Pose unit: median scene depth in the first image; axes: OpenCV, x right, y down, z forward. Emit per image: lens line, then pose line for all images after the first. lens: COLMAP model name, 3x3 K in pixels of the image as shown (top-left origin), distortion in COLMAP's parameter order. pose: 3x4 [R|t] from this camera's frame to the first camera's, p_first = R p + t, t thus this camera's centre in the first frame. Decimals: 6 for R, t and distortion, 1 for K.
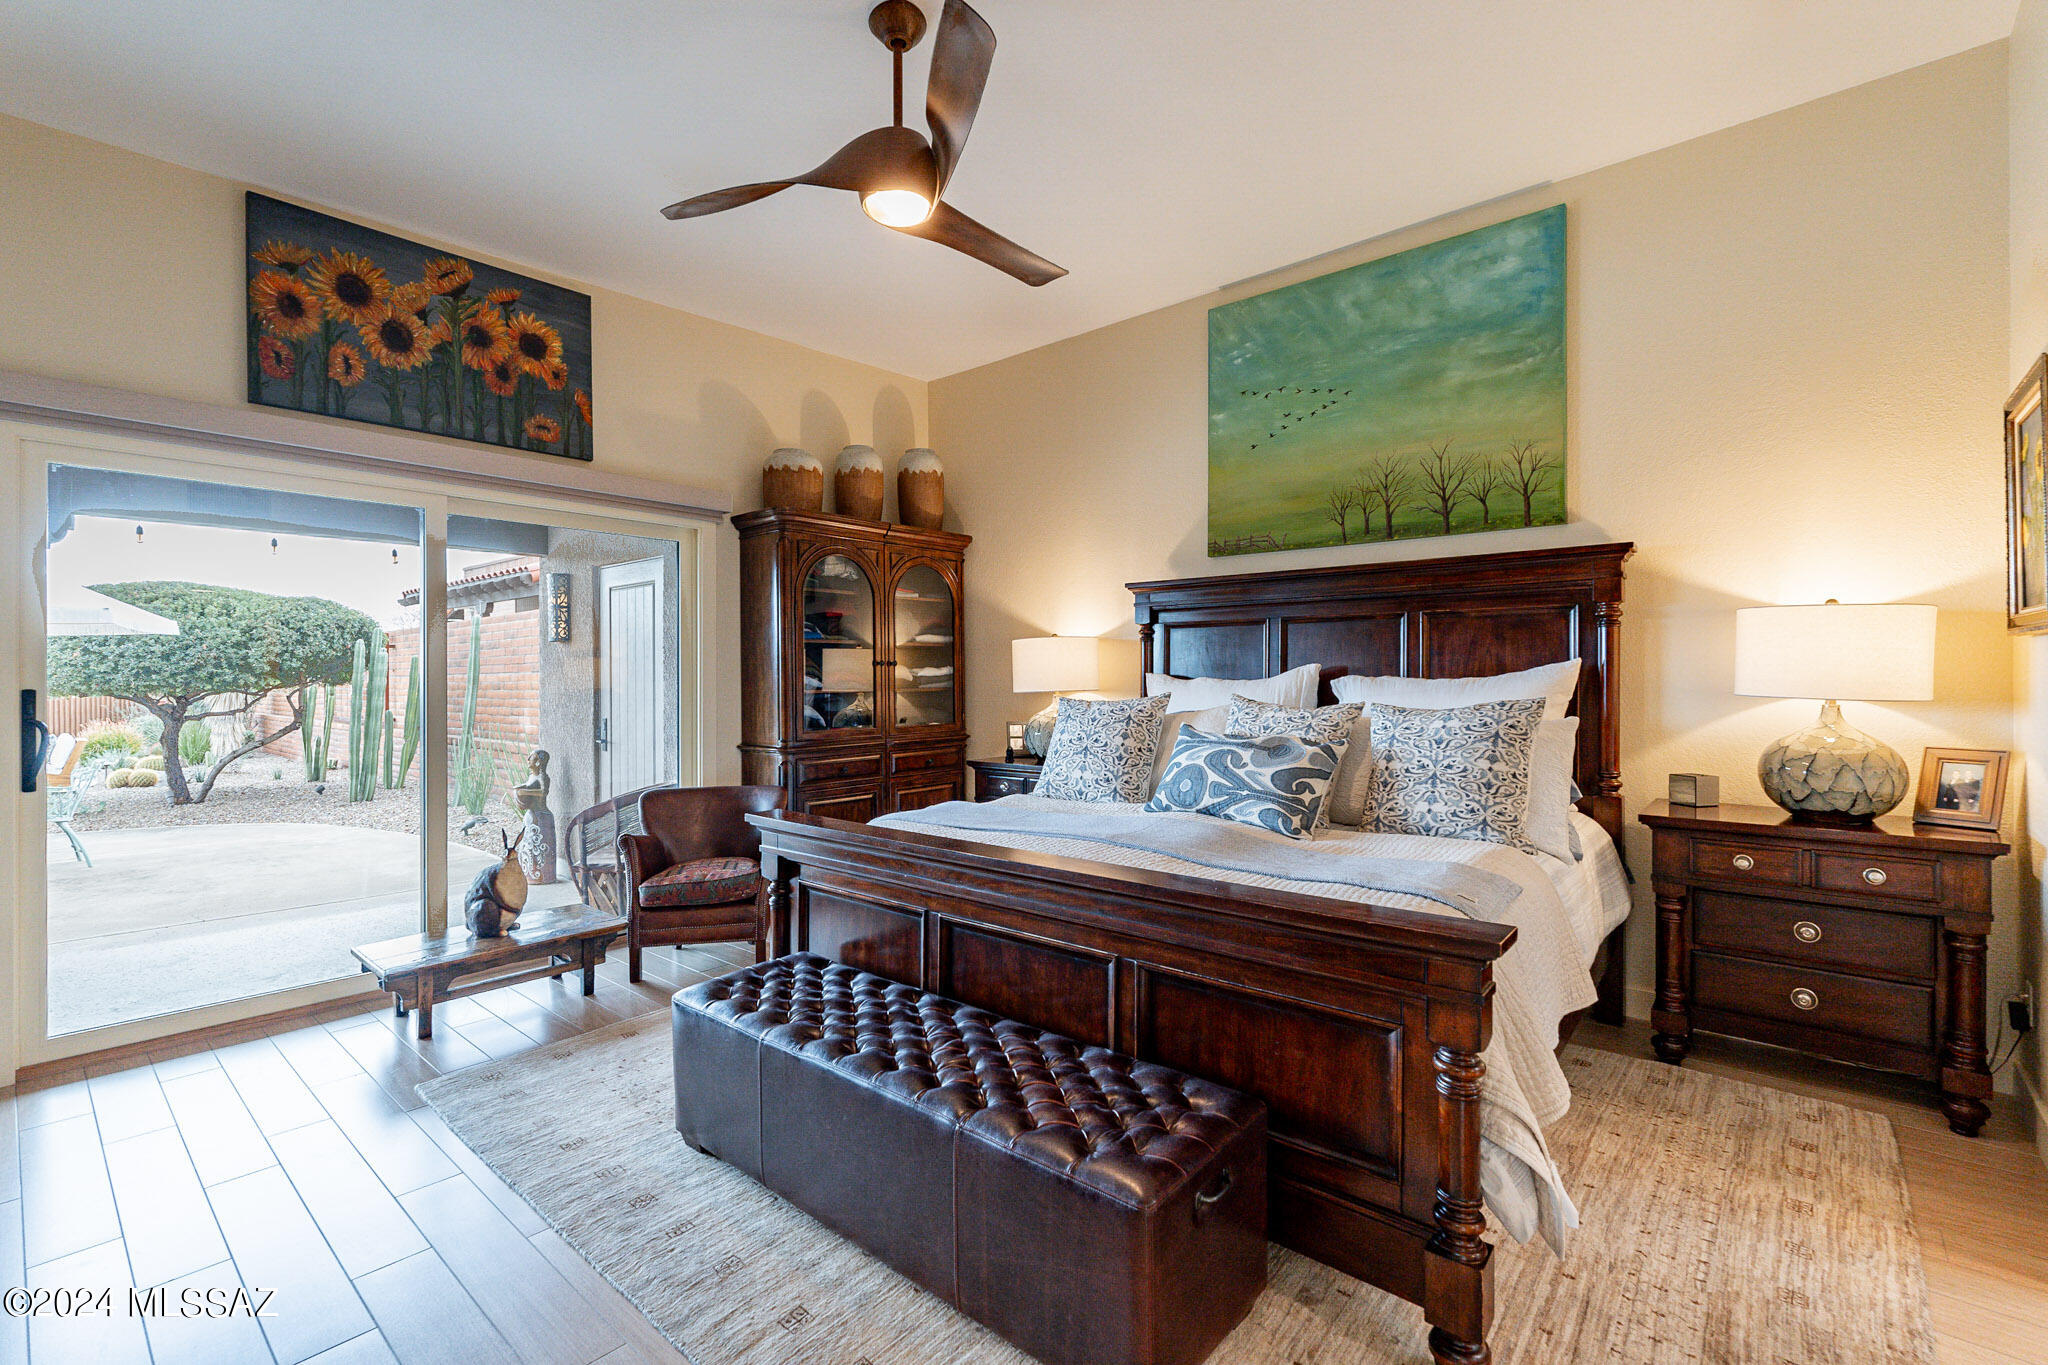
lens RADIAL K [[905.7, 0, 1019.6], [0, 905.7, 675.7], [0, 0, 1]] dist [-0.002048, -0.000063]
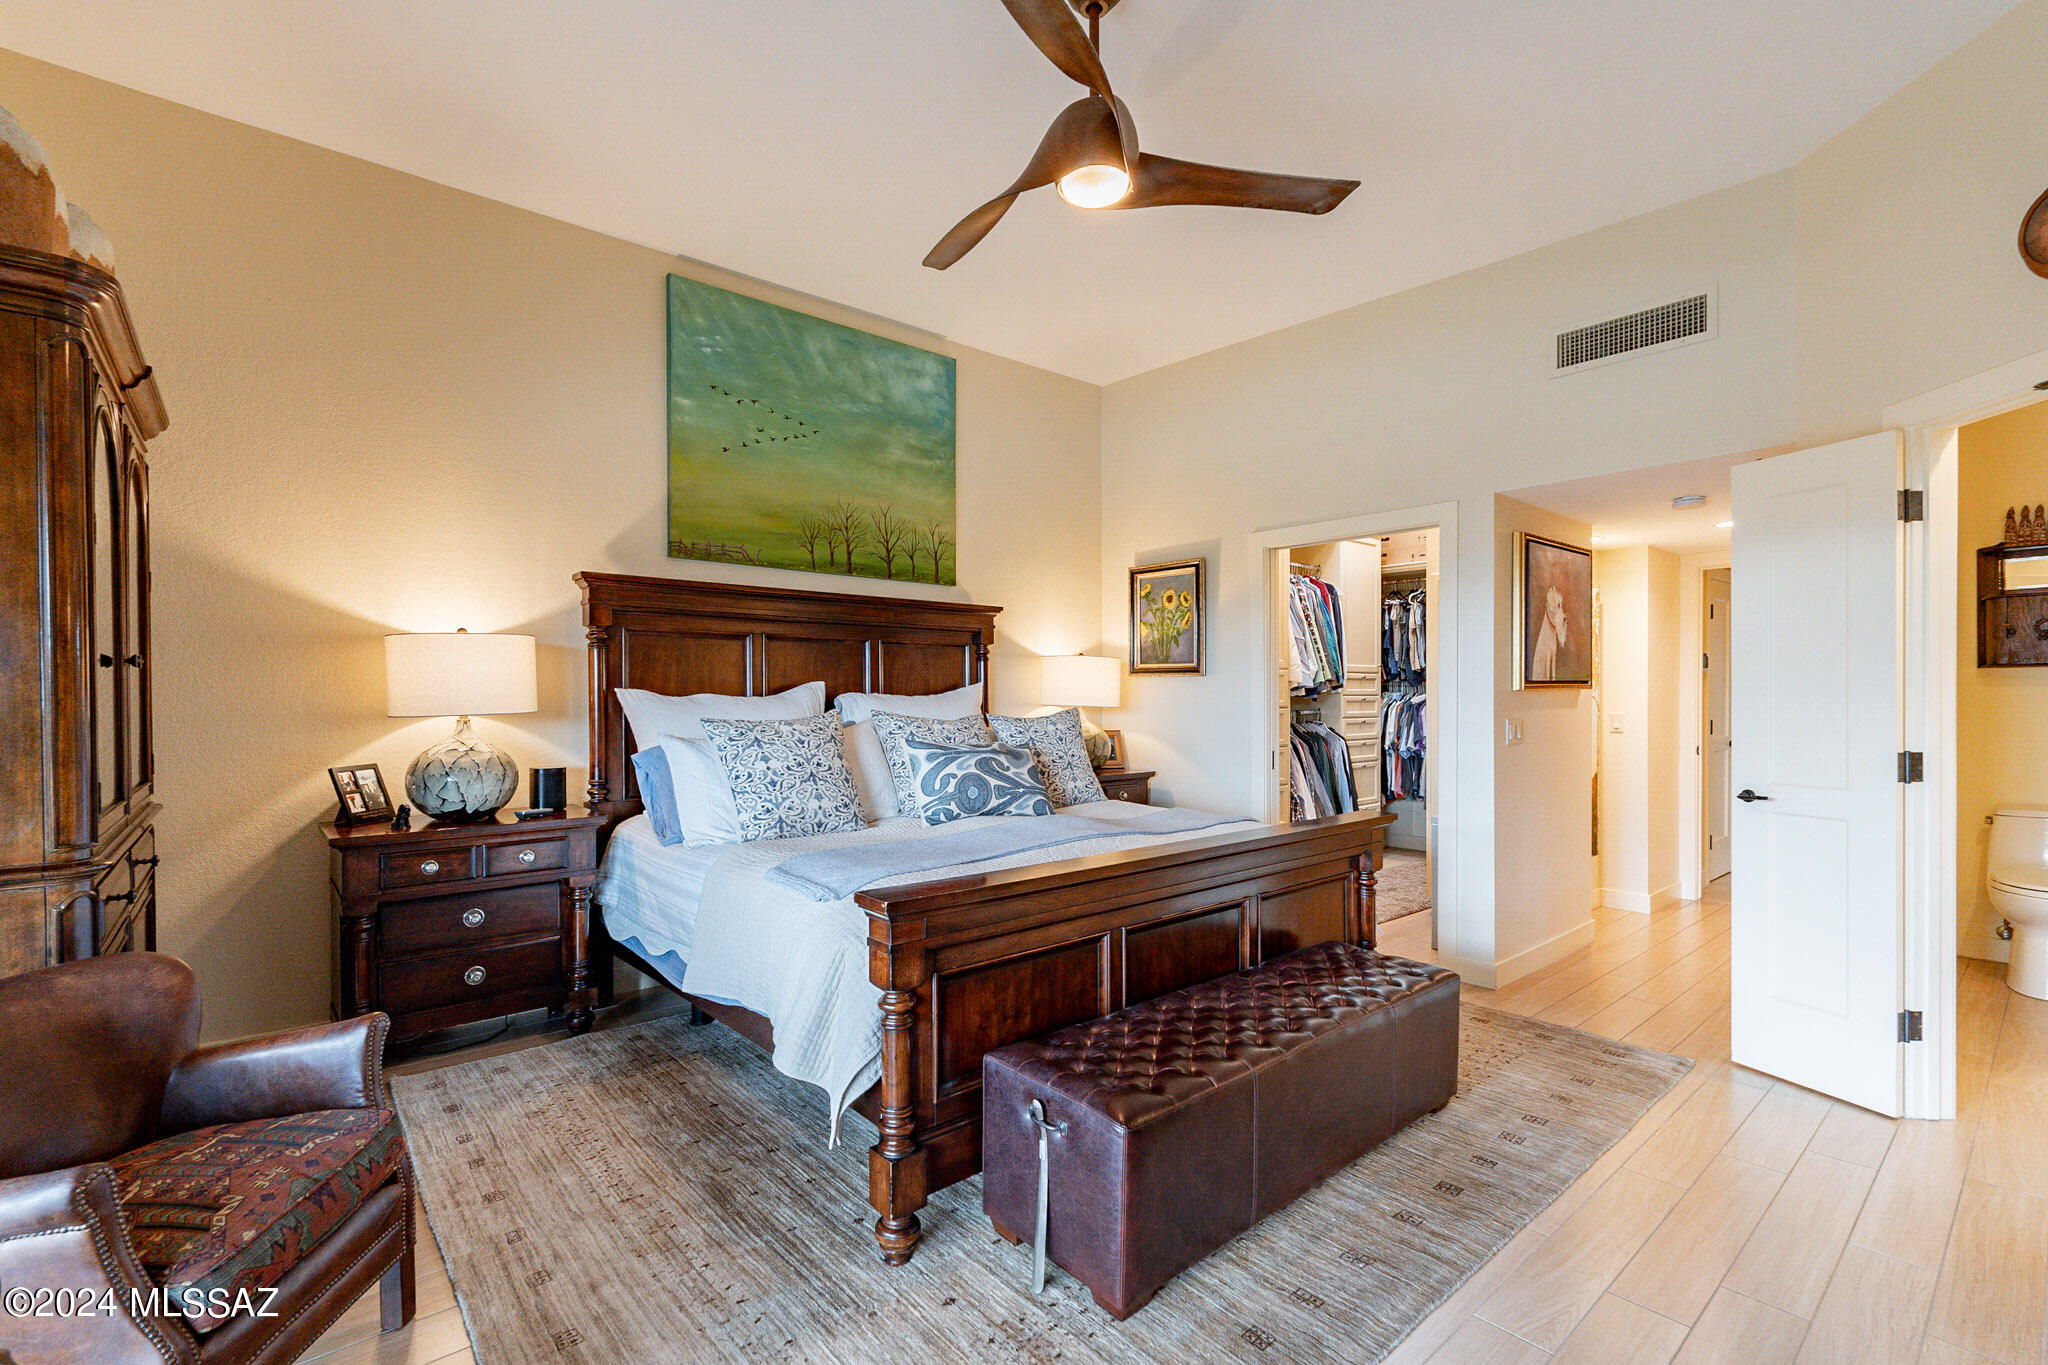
lens RADIAL K [[908.6, 0, 1013.0], [0, 908.6, 701.1], [0, 0, 1]] dist [0.001543, 0.000075]
pose [[0.153336, -0.003850, 0.988167, -0.701269], [-0.003030, 0.999986, 0.004366, 0.004596], [-0.988169, -0.003663, 0.153322, 0.617245]]
